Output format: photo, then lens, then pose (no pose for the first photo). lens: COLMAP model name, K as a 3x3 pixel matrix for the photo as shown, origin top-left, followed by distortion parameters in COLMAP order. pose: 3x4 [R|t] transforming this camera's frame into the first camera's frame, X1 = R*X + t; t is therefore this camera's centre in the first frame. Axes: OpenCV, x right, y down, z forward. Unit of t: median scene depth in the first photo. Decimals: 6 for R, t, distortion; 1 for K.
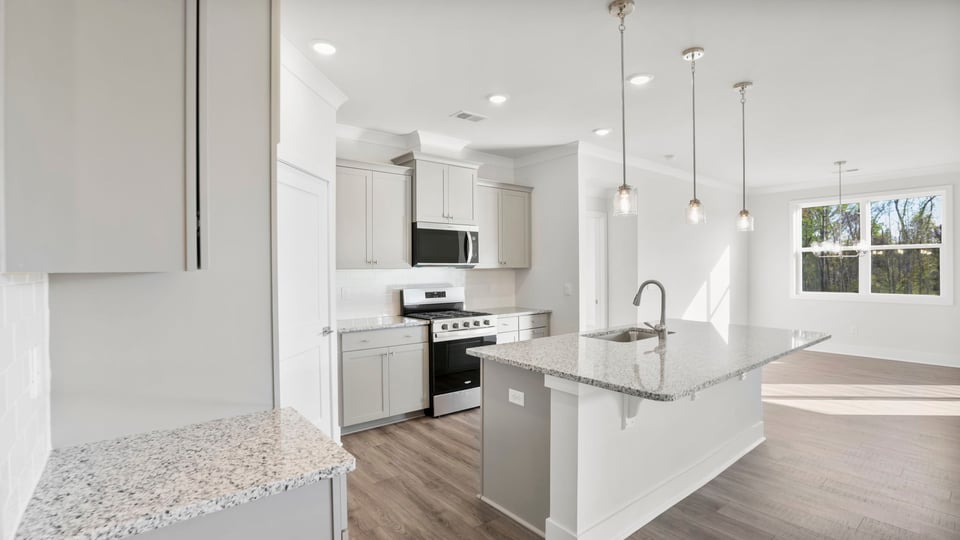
lens RADIAL K [[444.5, 0, 481.0], [0, 444.5, 273.9], [0, 0, 1]] dist [-0.024257, 0.000663]
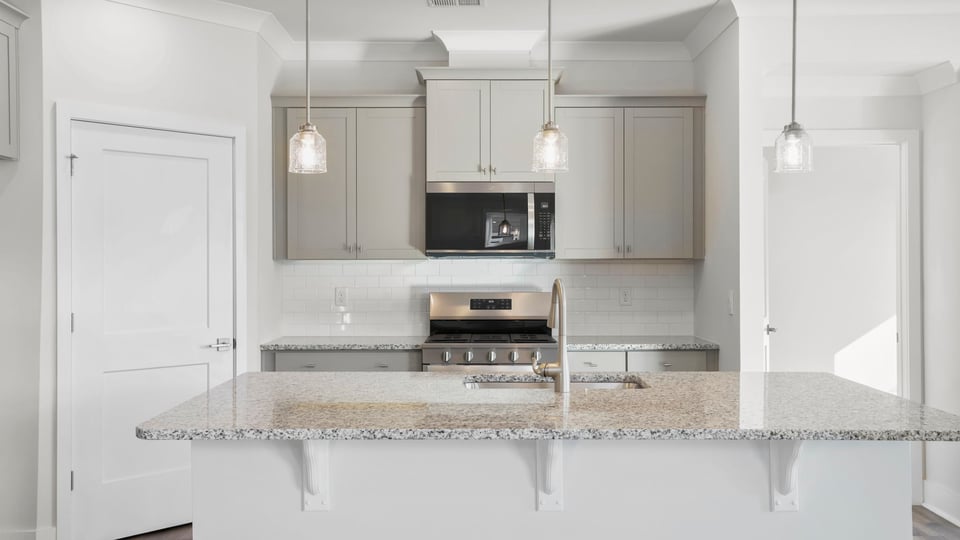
lens RADIAL K [[898.9, 0, 480.8], [0, 898.9, 267.0], [0, 0, 1]] dist [0.024926, 0.021262]
pose [[0.778587, 0.004496, -0.627521, 0.646760], [-0.009377, 0.999946, -0.004470, 0.003452], [0.627467, 0.009365, 0.778587, 0.079919]]
